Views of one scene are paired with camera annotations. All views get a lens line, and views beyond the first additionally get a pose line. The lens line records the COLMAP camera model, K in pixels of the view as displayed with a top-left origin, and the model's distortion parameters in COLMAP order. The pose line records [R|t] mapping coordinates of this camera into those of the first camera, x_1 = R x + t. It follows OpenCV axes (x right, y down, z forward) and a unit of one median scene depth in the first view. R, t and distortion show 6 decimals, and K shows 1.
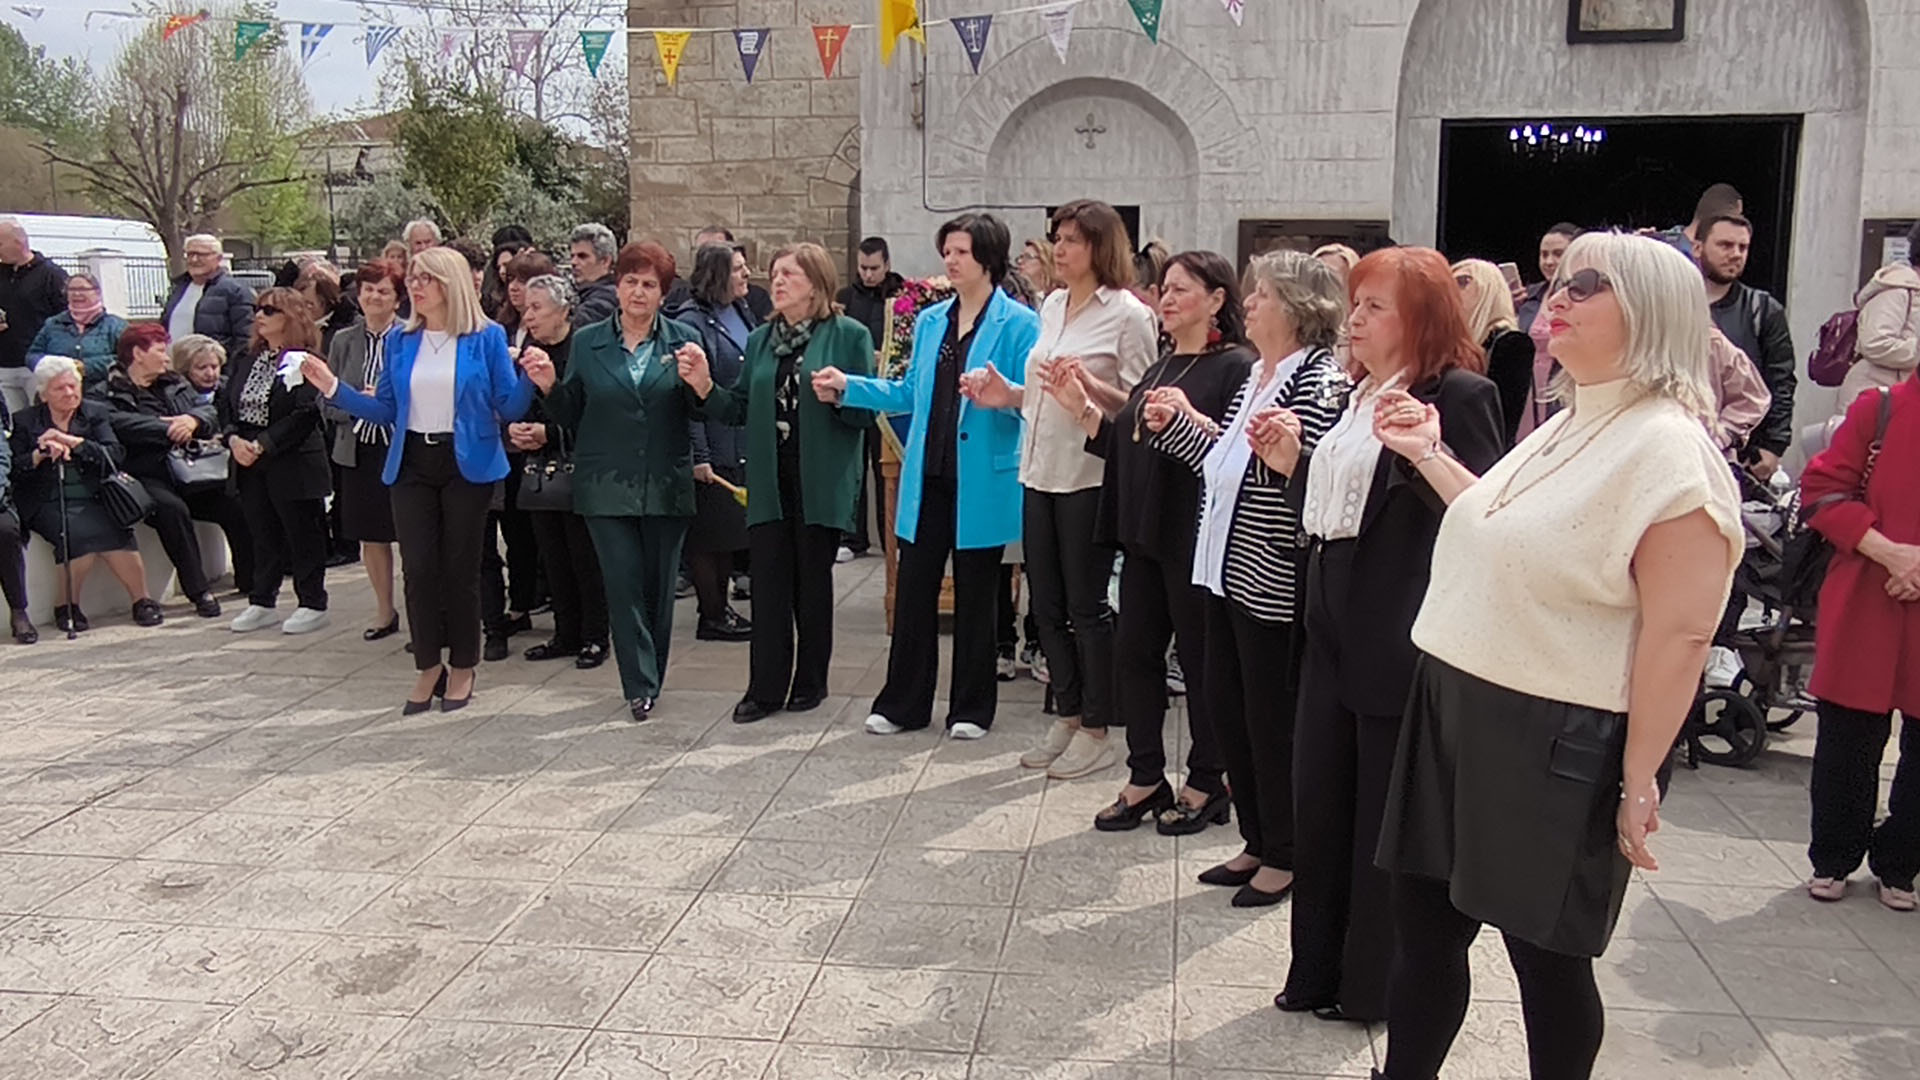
lens RADIAL K [[1635.1, 0, 1001.2], [0, 1635.1, 575.7], [0, 0, 1]] dist [-0.014913, 0.001999]
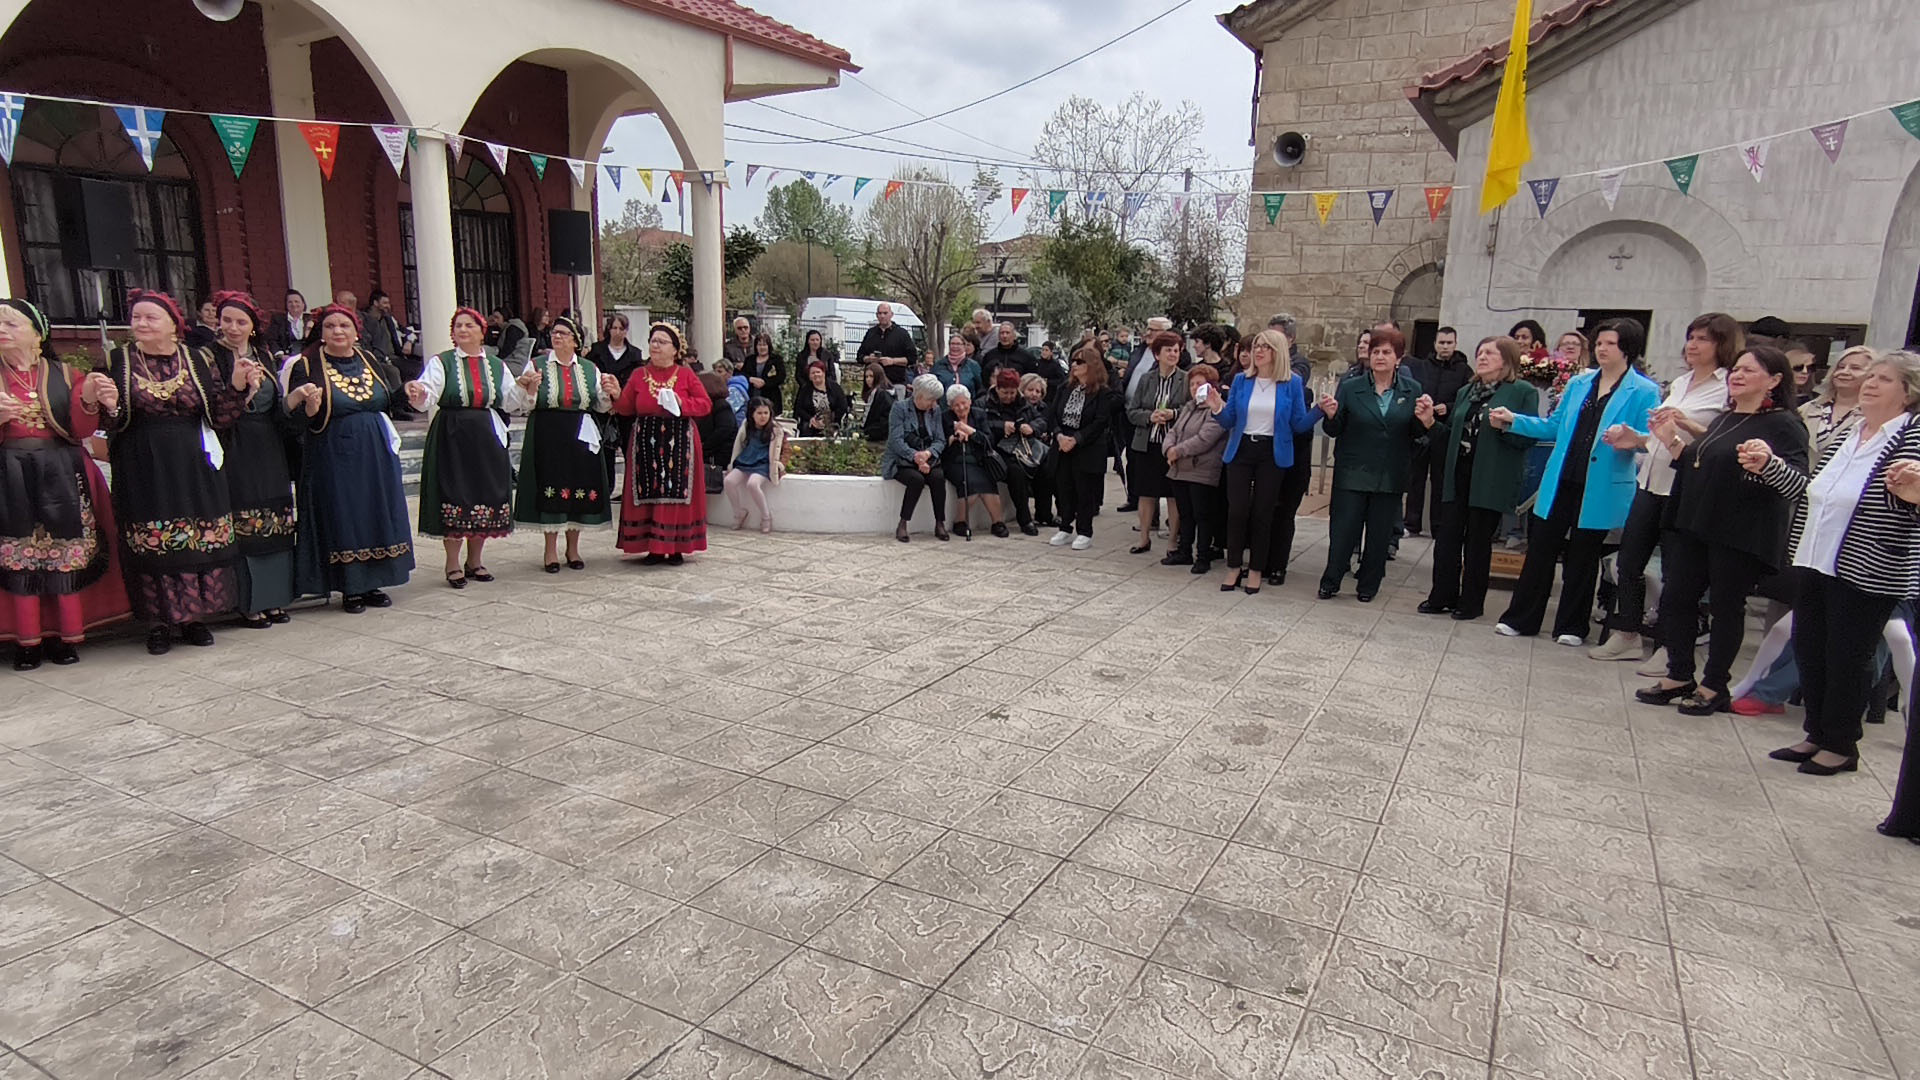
lens RADIAL K [[1092.7, 0, 984.0], [0, 1092.7, 567.0], [0, 0, 1]] dist [-0.003301, 0.001934]
pose [[0.936639, 0.098444, -0.336178, -0.151019], [-0.092212, 0.995142, 0.034494, 0.025101], [0.337941, -0.001308, 0.941167, -0.128301]]
